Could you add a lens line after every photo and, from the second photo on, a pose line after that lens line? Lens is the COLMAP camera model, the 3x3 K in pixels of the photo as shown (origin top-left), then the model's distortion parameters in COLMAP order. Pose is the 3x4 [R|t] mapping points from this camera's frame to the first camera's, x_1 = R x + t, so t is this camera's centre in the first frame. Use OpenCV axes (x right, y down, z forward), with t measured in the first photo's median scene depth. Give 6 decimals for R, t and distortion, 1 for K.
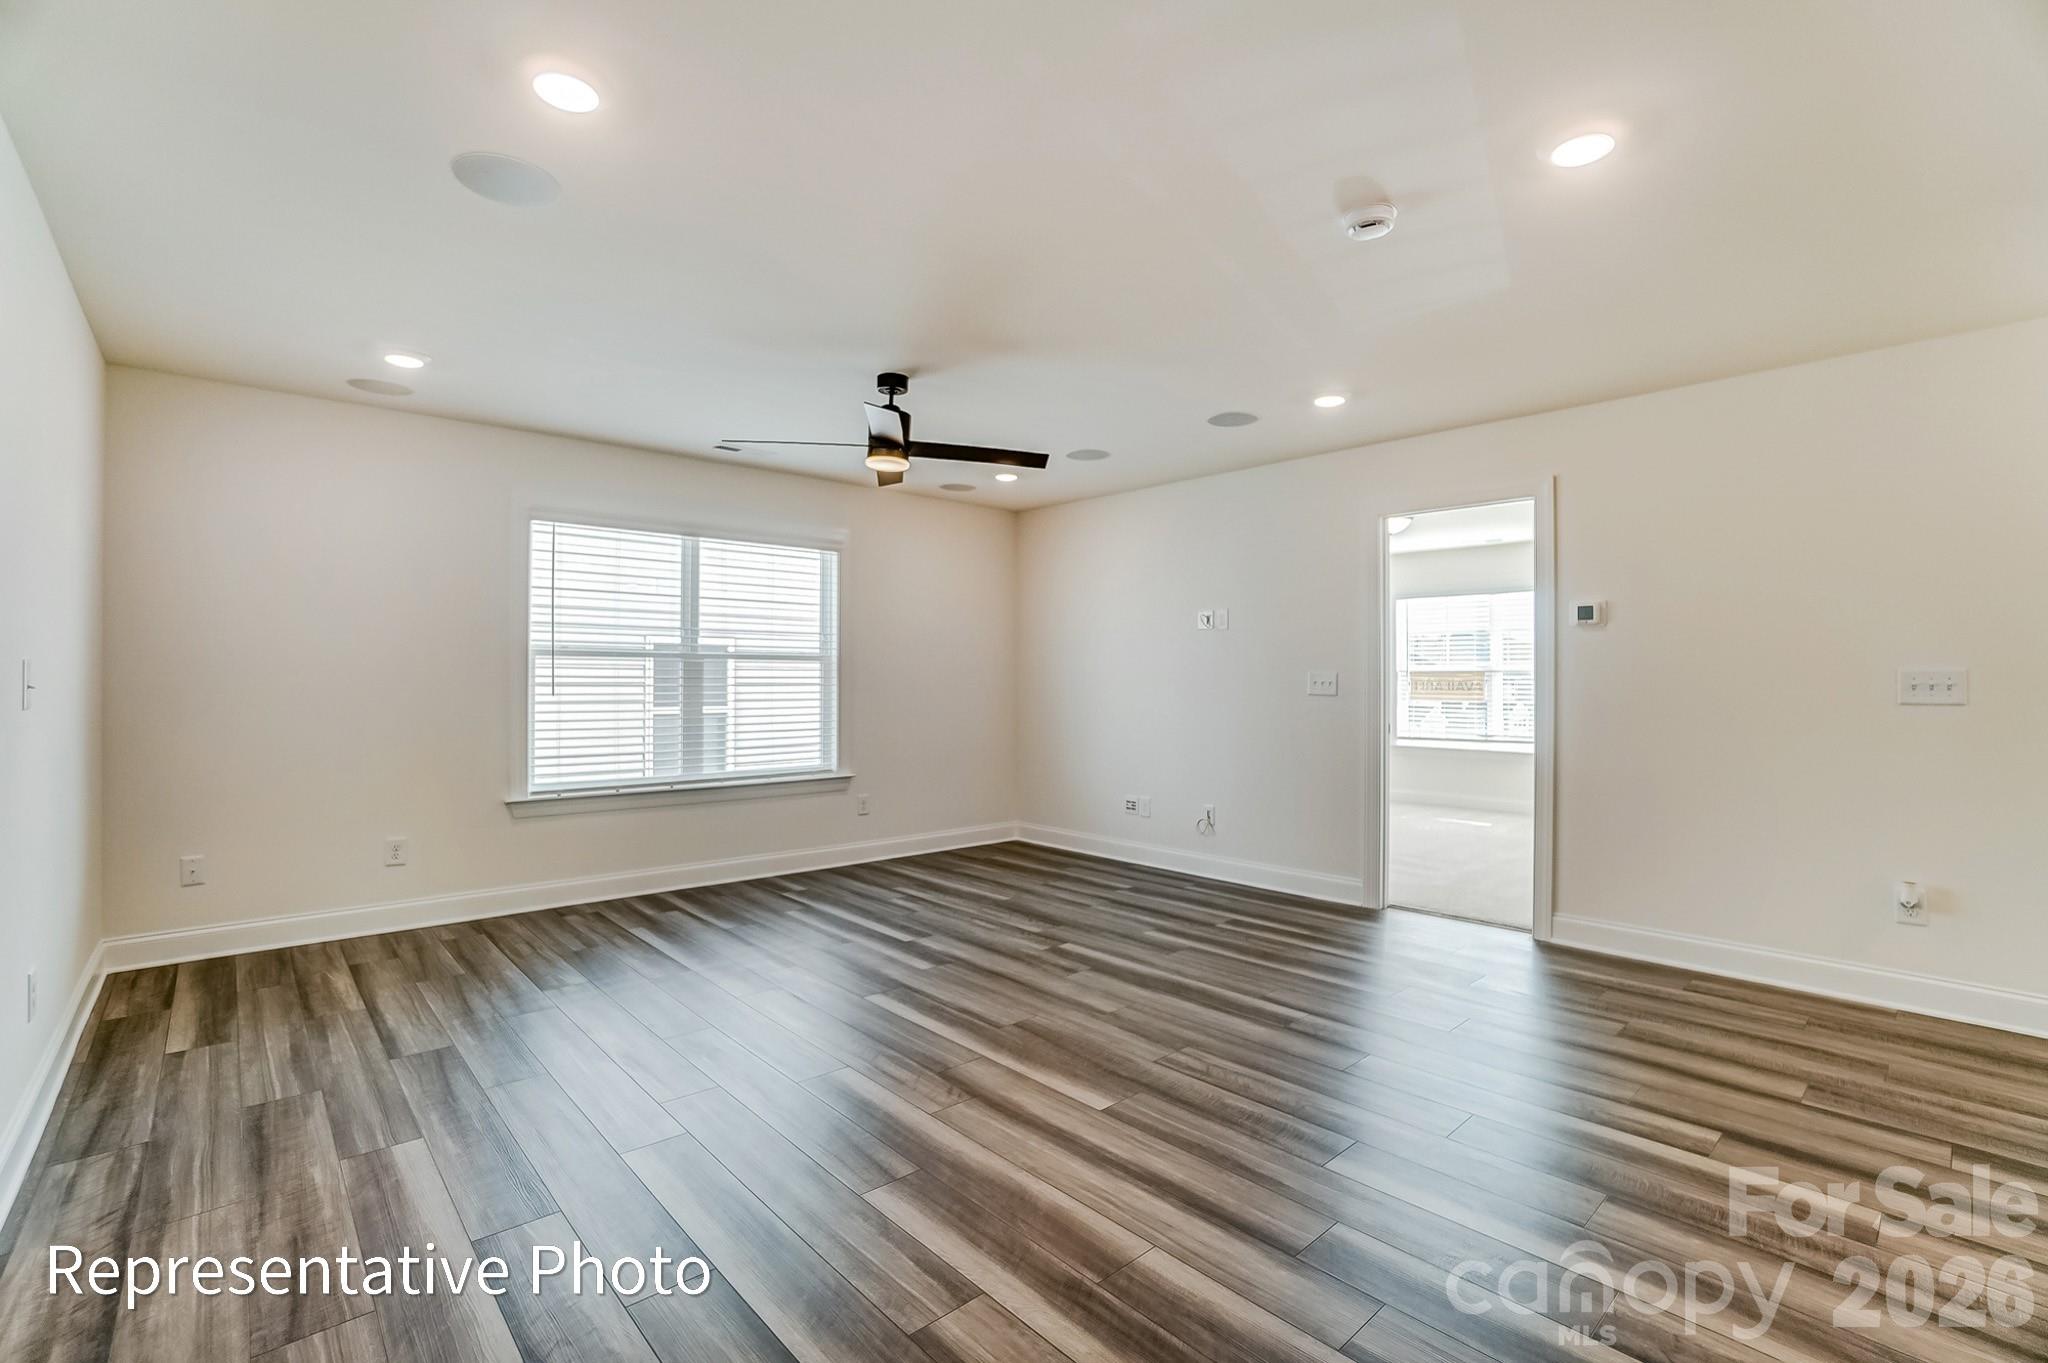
lens RADIAL K [[939.7, 0, 1024.0], [0, 939.7, 681.5], [0, 0, 1]] dist [-0.048130, 0.000206]
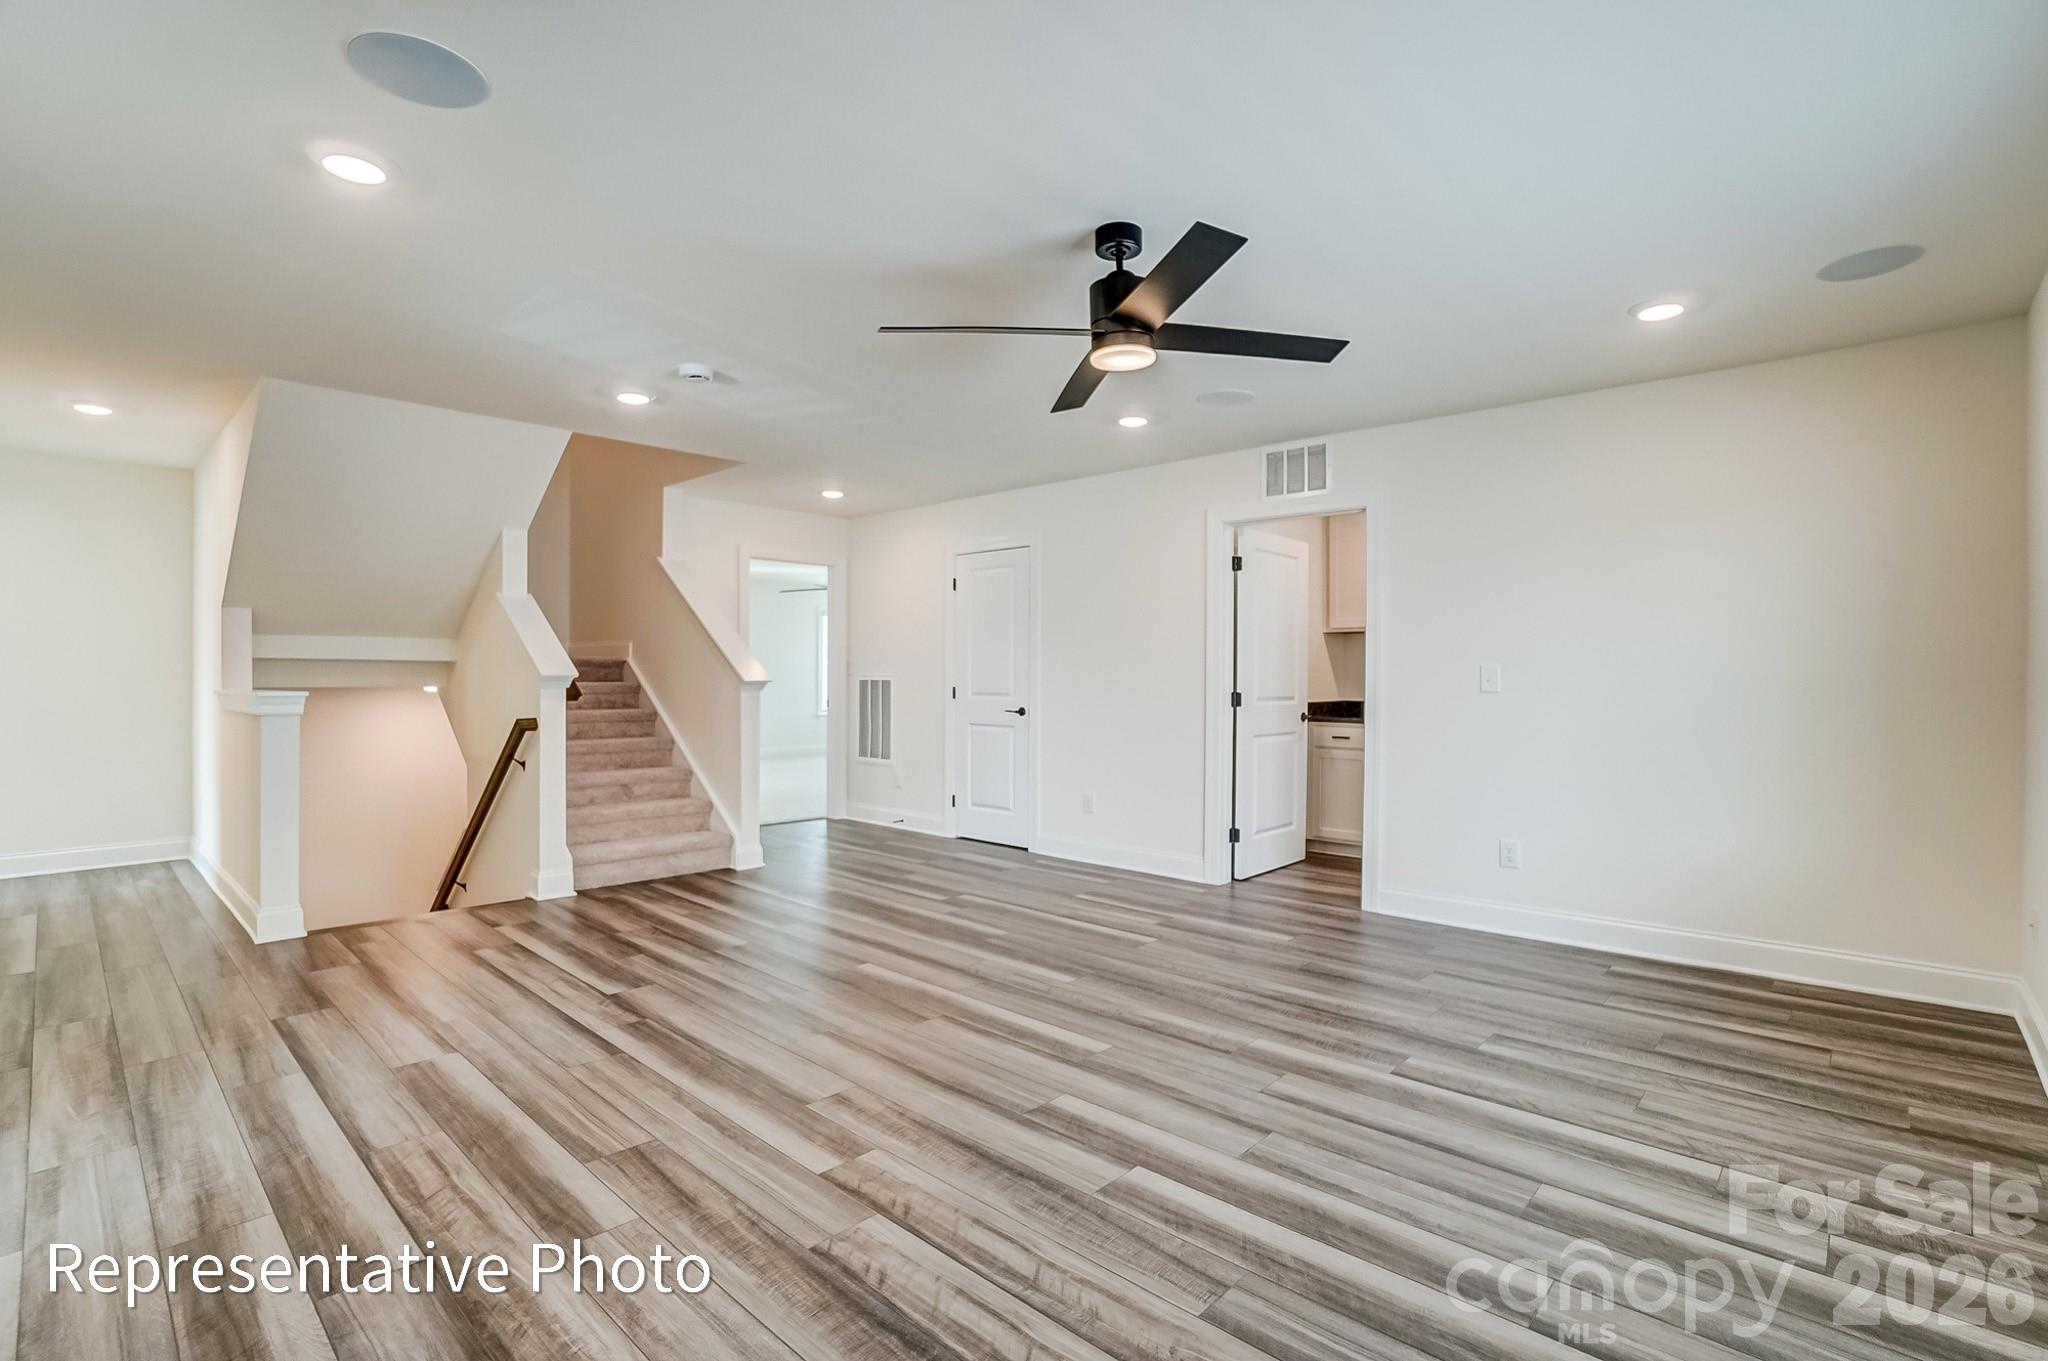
lens RADIAL K [[939.7, 0, 1024.0], [0, 939.7, 680.5], [0, 0, 1]] dist [-0.048130, 0.000206]
pose [[-0.996221, -0.006788, -0.086584, -0.020762], [-0.007651, 0.999924, 0.009647, 0.009984], [0.086512, 0.010273, -0.996198, 1.784218]]
